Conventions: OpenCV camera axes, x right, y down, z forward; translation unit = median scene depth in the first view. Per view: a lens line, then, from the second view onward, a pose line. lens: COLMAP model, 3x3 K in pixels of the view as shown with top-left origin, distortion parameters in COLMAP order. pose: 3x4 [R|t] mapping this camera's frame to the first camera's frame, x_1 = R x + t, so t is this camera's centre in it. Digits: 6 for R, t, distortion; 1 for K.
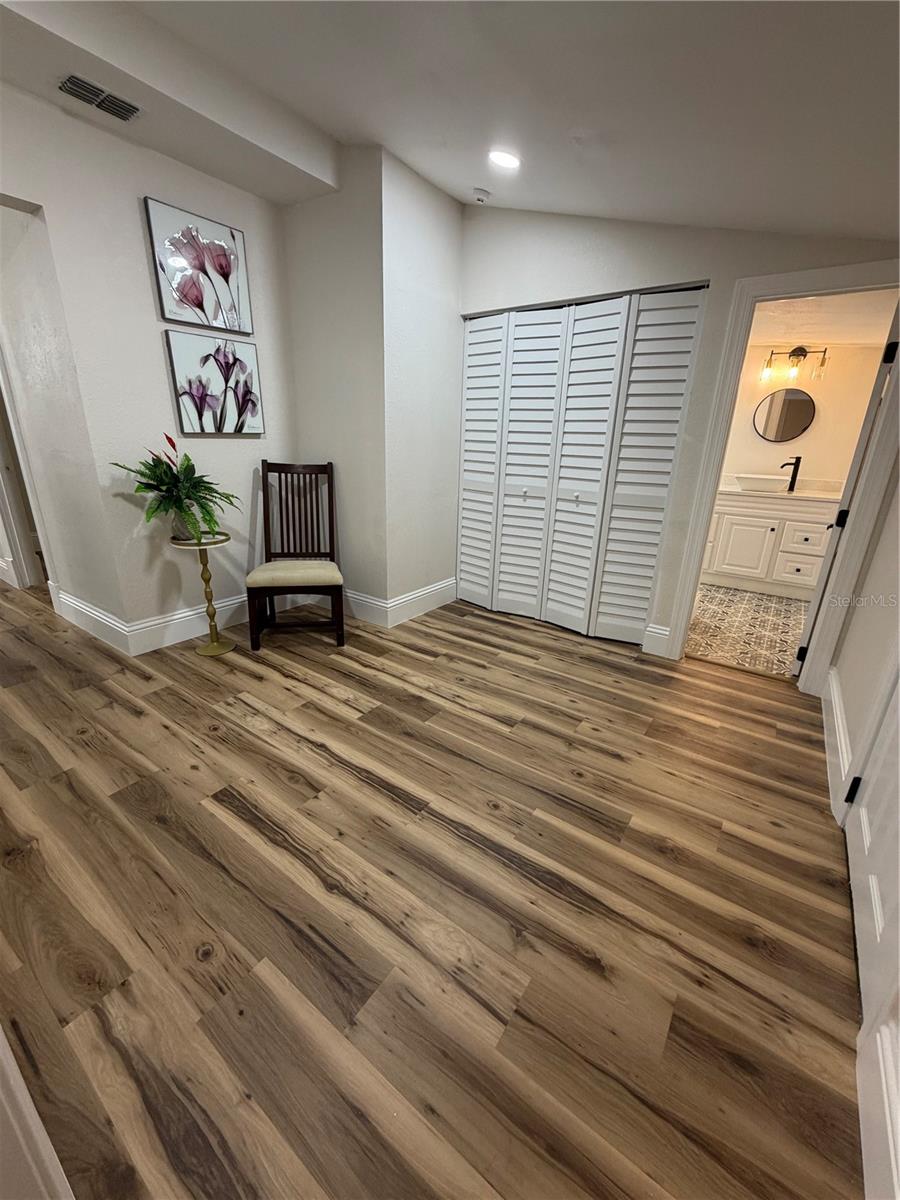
lens RADIAL K [[478.9, 0, 445.9], [0, 478.9, 599.6], [0, 0, 1]] dist [0.000028, -0.000027]
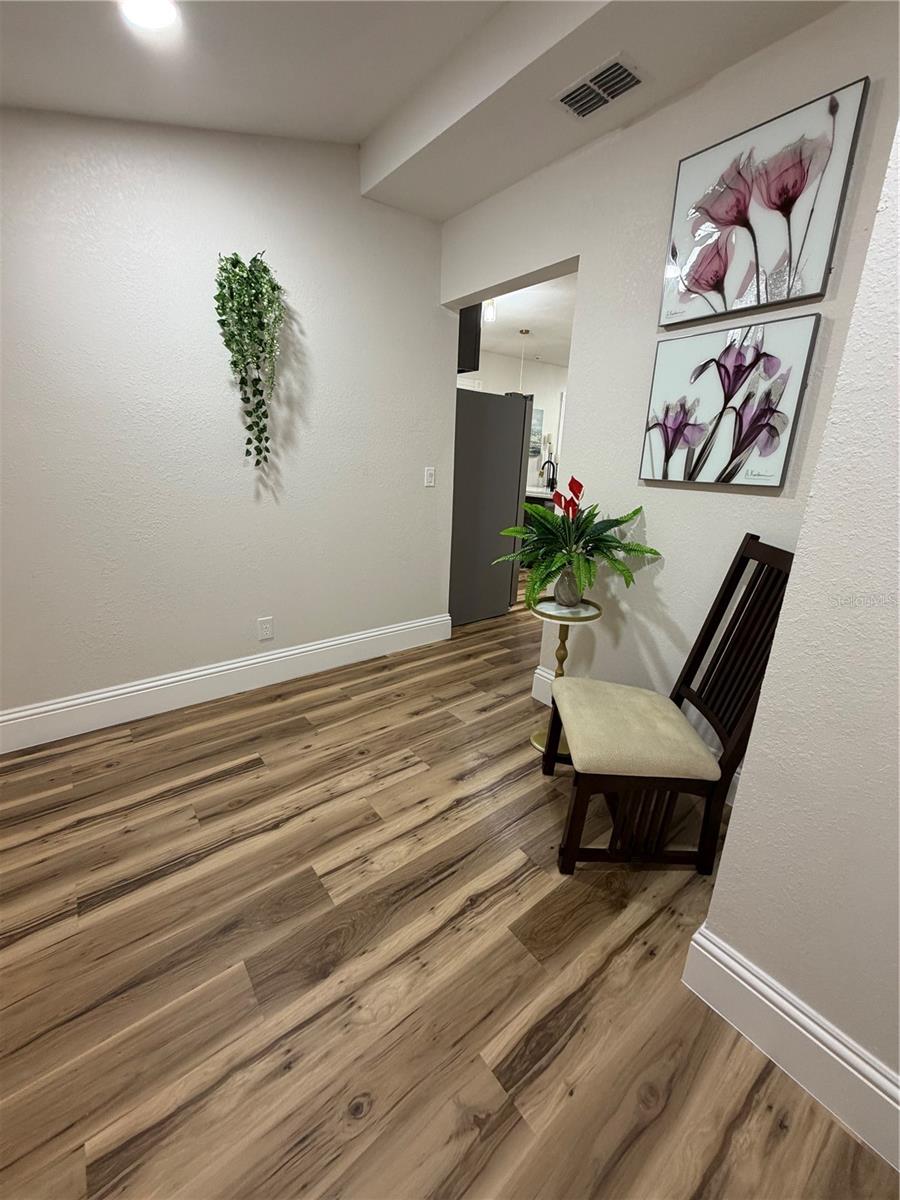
lens RADIAL K [[478.9, 0, 452.0], [0, 478.9, 598.7], [0, 0, 1]] dist [0.000028, -0.000027]
pose [[-0.271340, 0.243917, -0.931063, 0.269149], [-0.355019, 0.873779, 0.332373, -0.341794], [0.894615, 0.420731, -0.150496, 0.964299]]
